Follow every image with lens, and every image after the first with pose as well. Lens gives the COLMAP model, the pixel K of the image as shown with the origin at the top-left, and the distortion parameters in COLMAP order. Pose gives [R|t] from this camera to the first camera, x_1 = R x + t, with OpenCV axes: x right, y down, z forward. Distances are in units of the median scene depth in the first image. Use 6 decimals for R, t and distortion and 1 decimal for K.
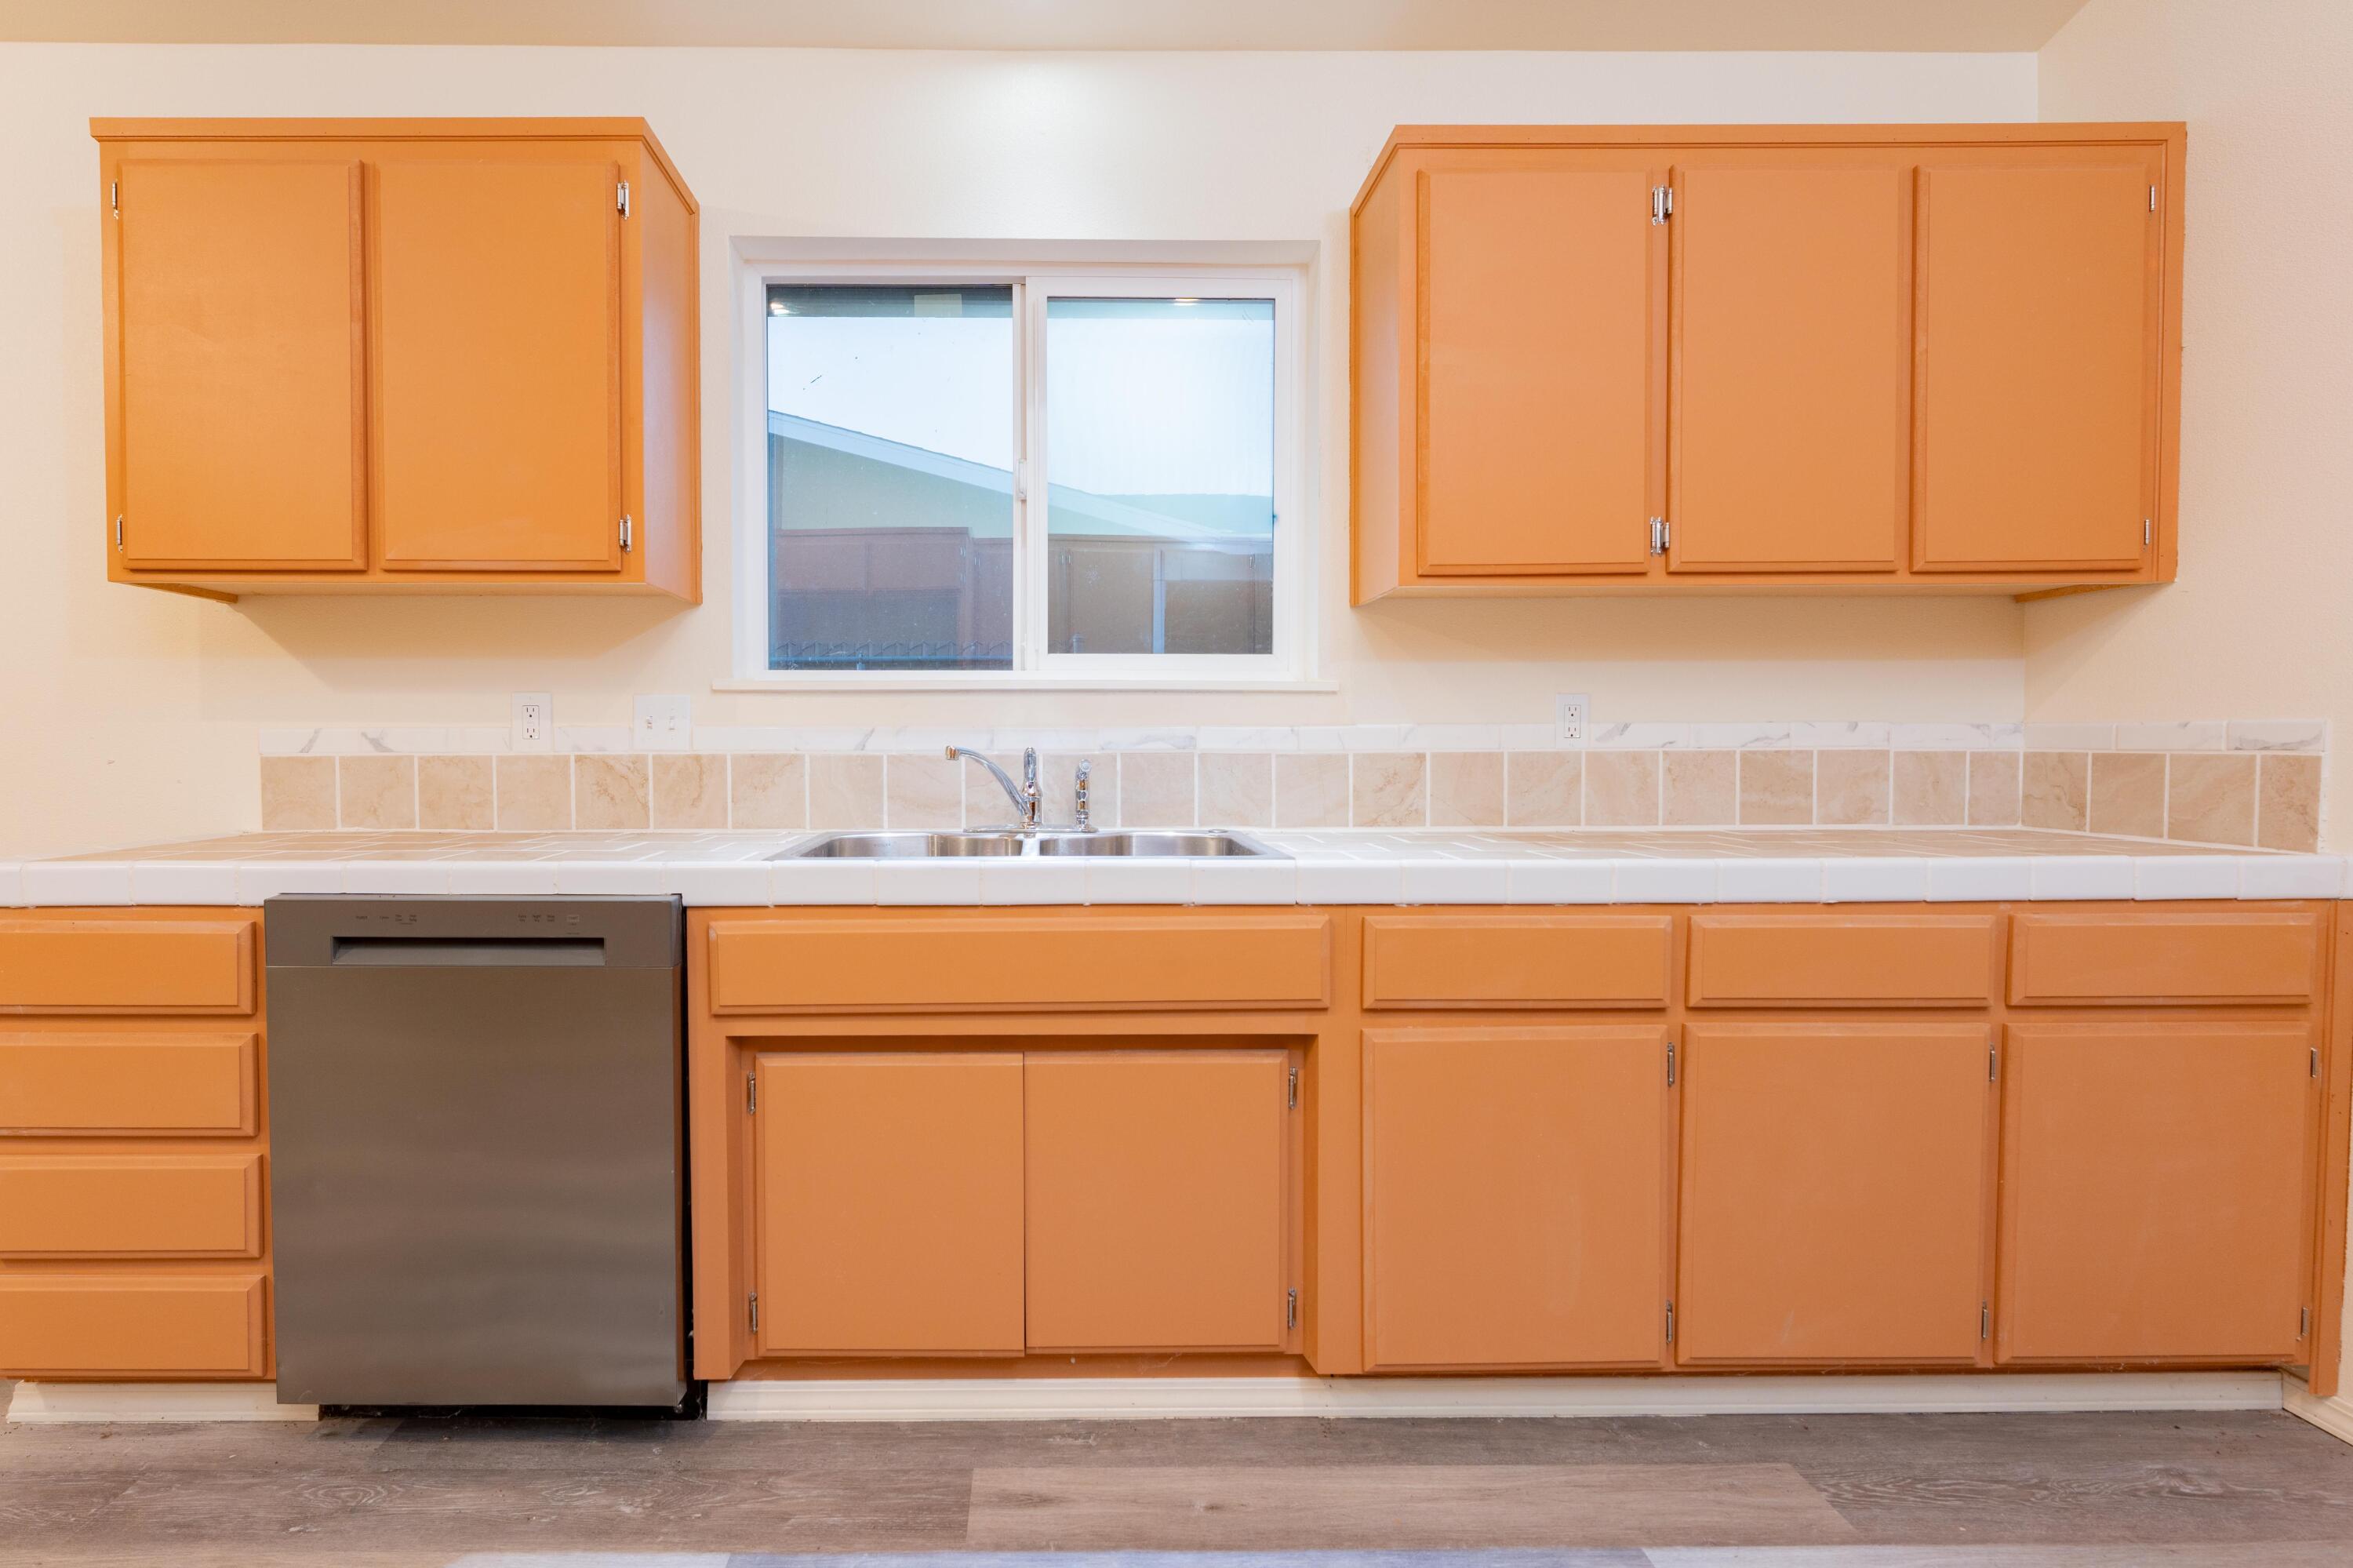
lens RADIAL K [[1164.0, 0, 1054.8], [0, 1164.0, 782.4], [0, 0, 1]] dist [0.000066, 0.000540]
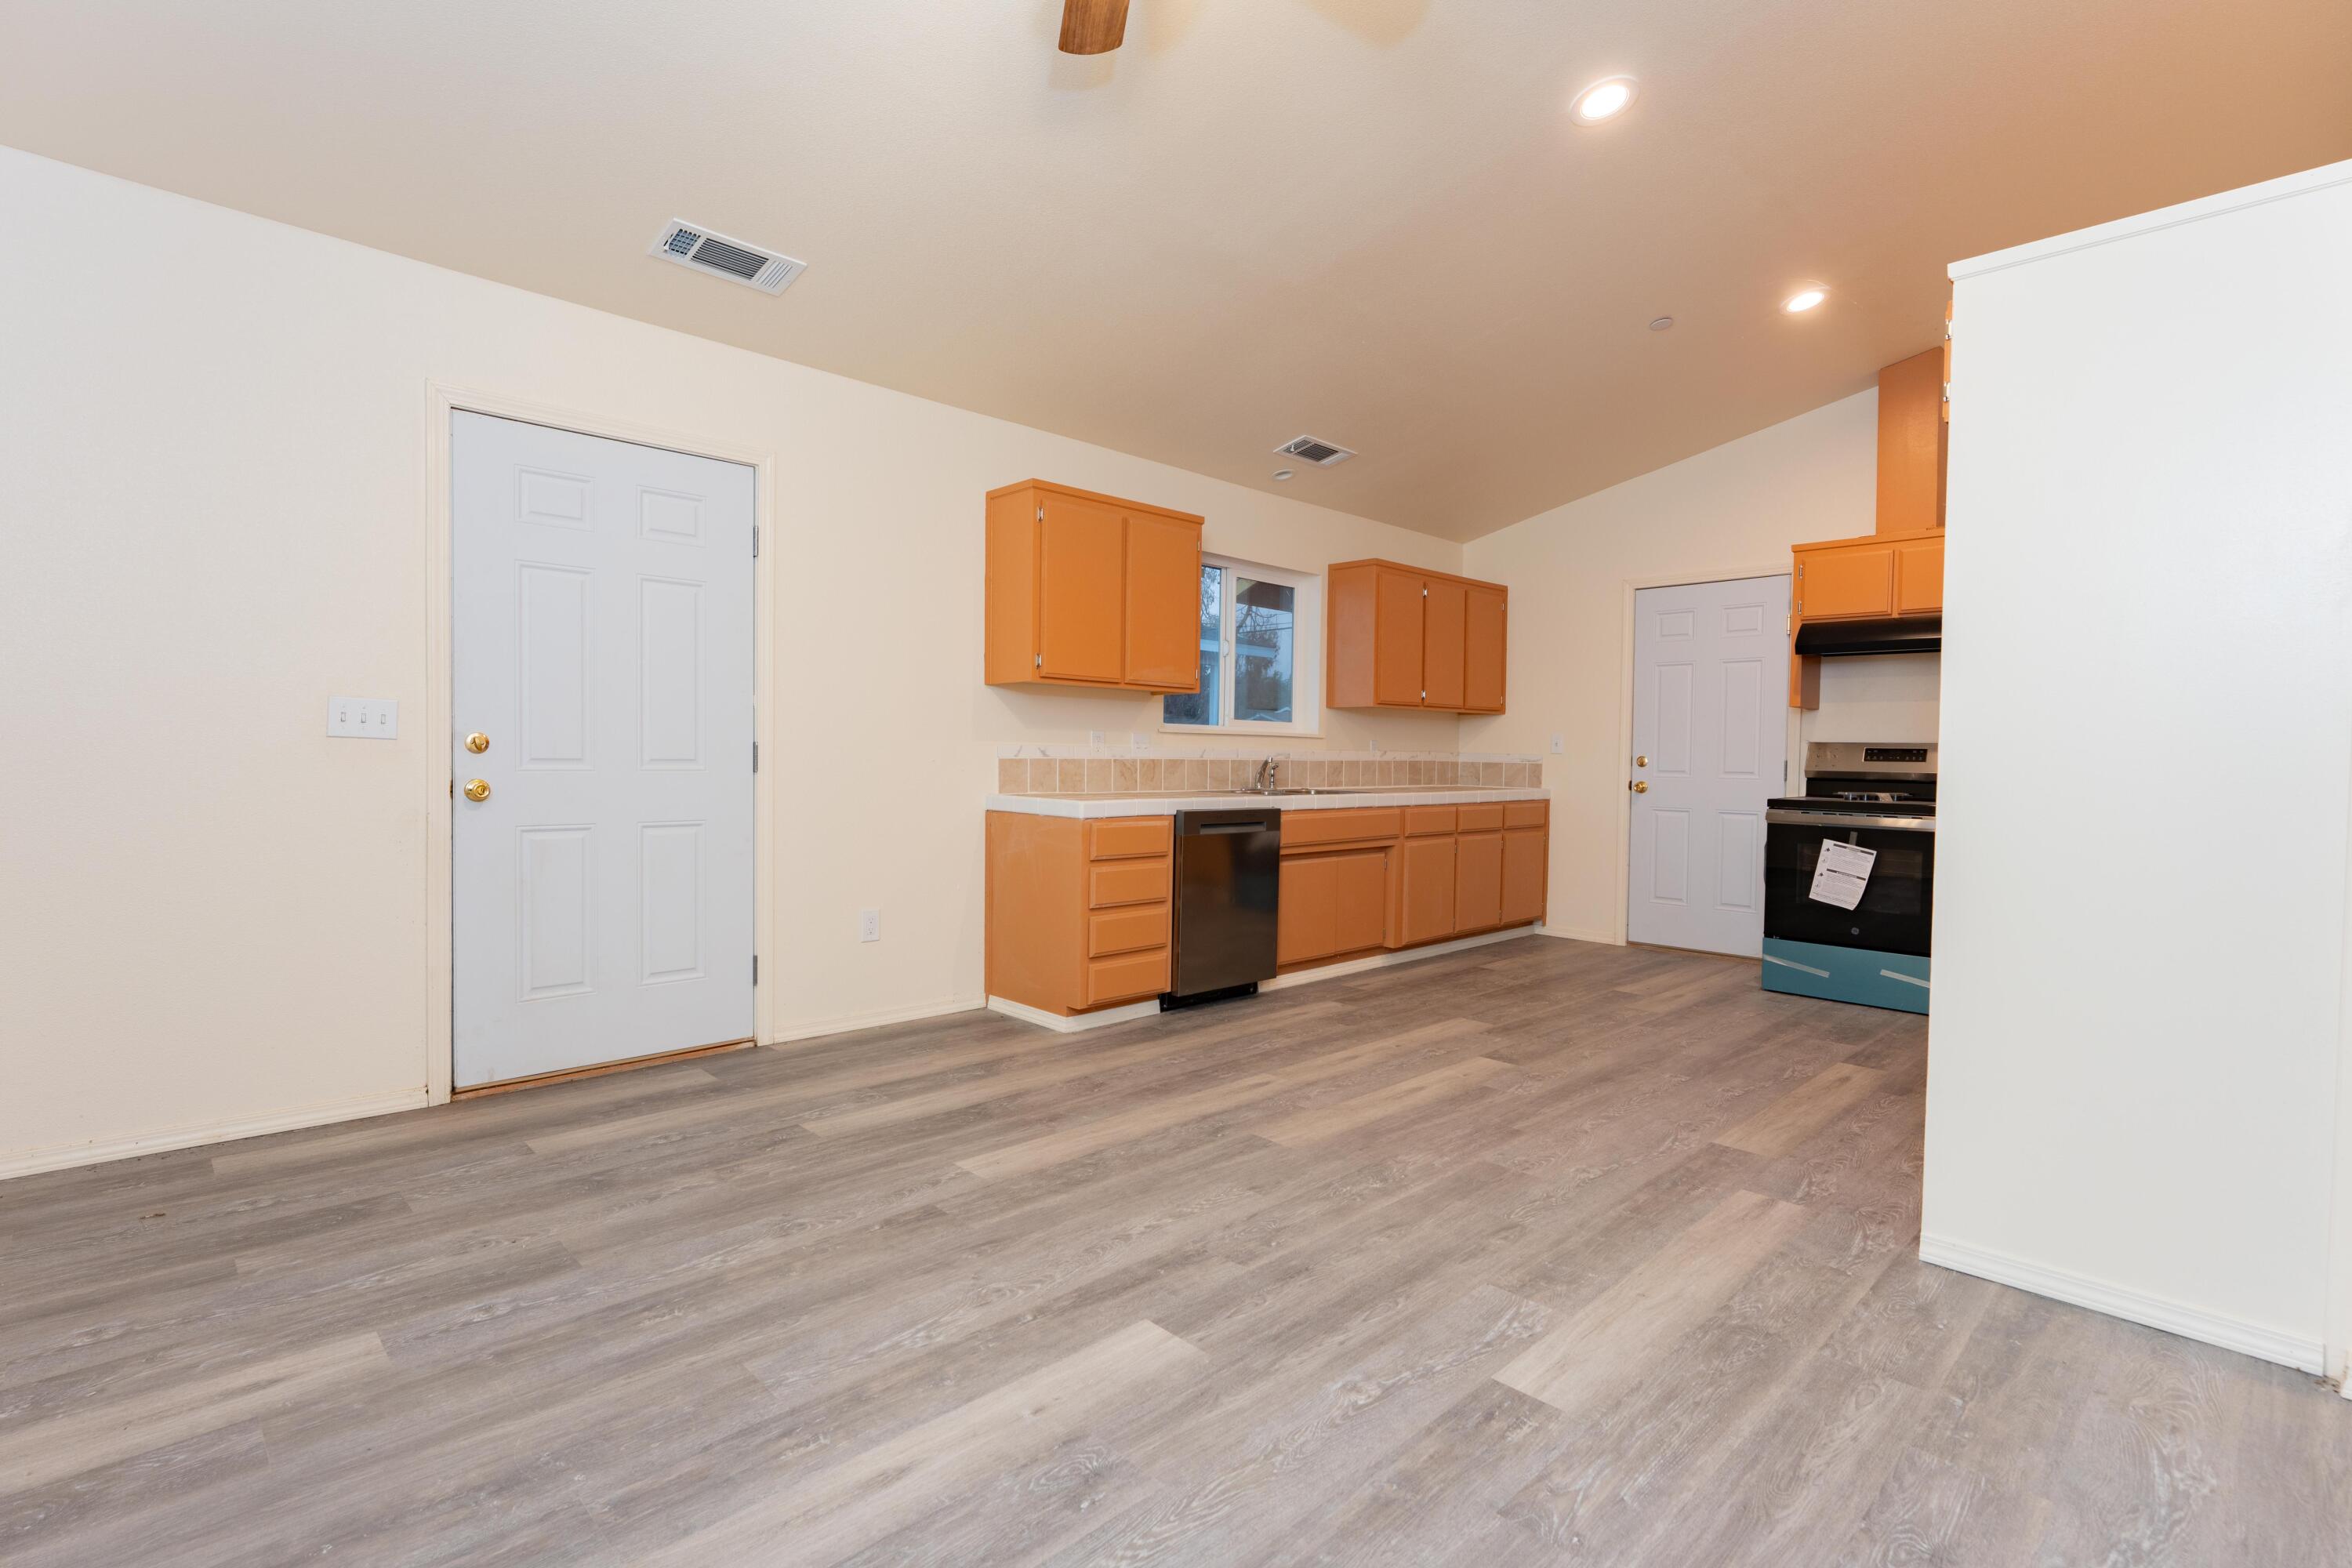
lens RADIAL K [[1109.2, 0, 1164.8], [0, 1109.2, 783.3], [0, 0, 1]] dist [-0.000534, -0.000091]
pose [[0.726024, -0.006518, 0.687639, -2.111812], [0.006042, 0.999977, 0.003099, 0.020978], [-0.687643, 0.001905, 0.726046, -0.740330]]
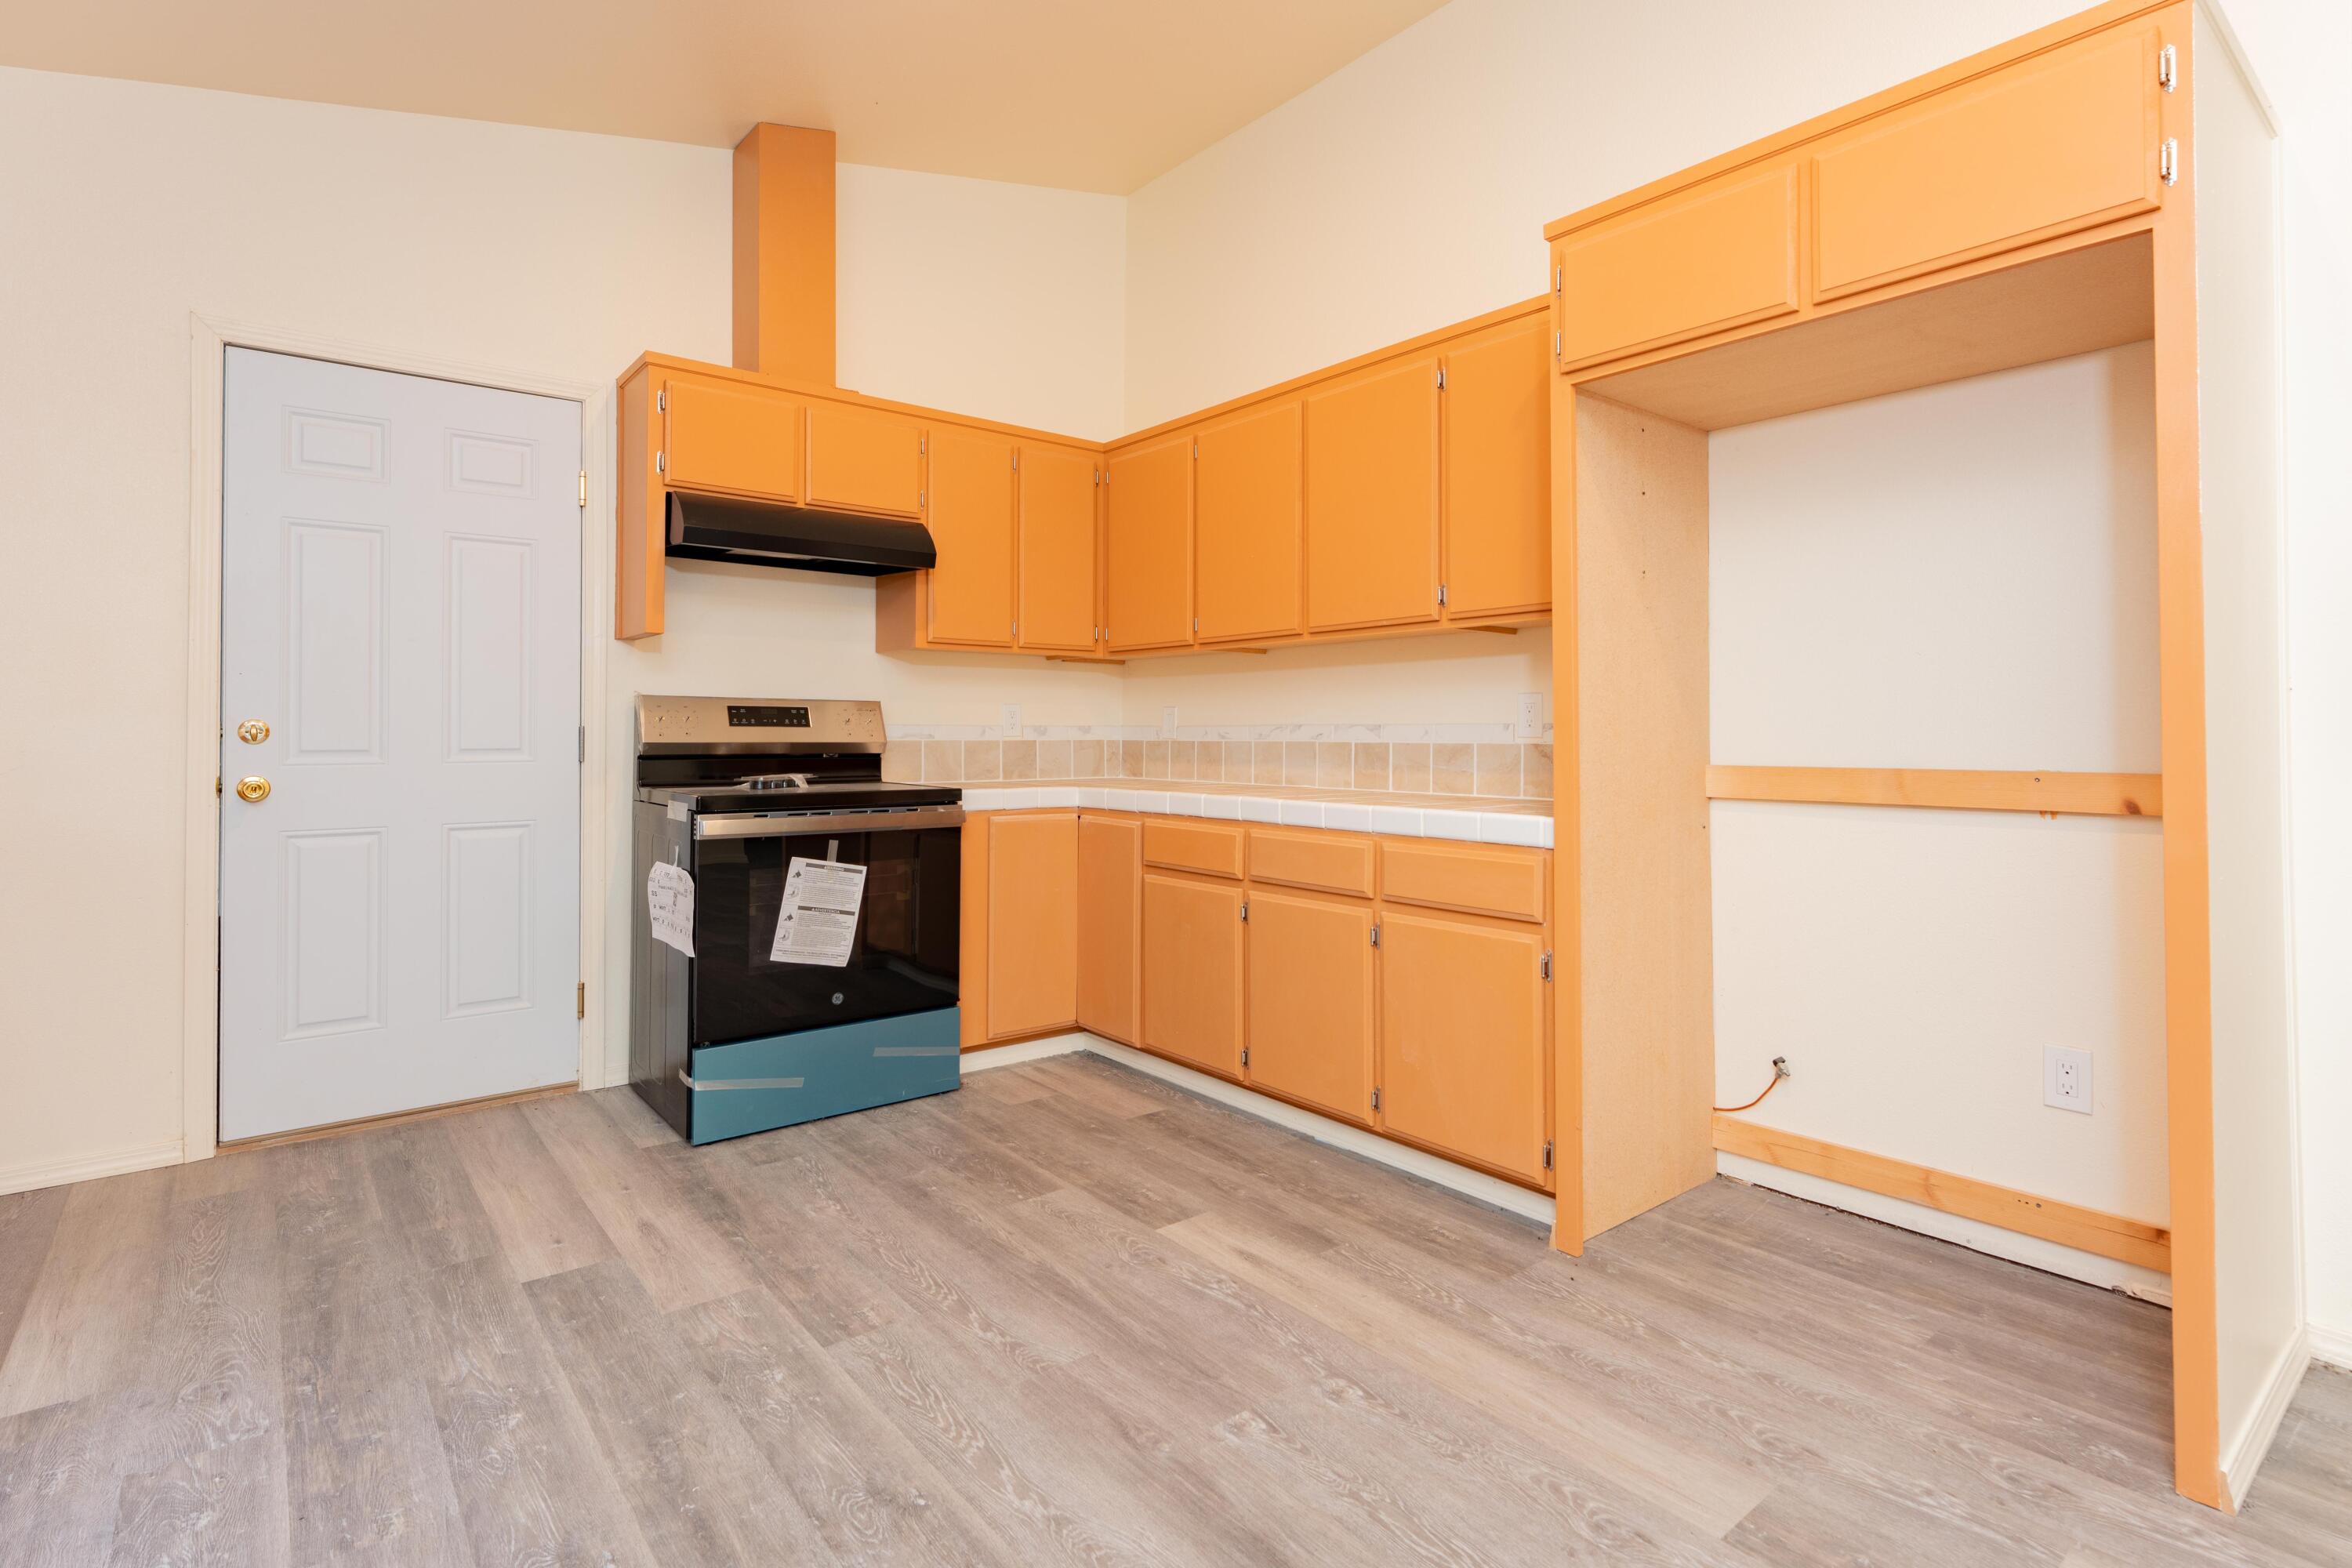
lens RADIAL K [[1141.3, 0, 1203.9], [0, 1141.3, 717.5], [0, 0, 1]] dist [-0.000355, -0.000738]
pose [[-0.634481, 0.010289, 0.772870, -0.871943], [0.023087, 0.999718, 0.005644, -0.019903], [-0.772594, 0.021425, -0.634539, 0.578273]]
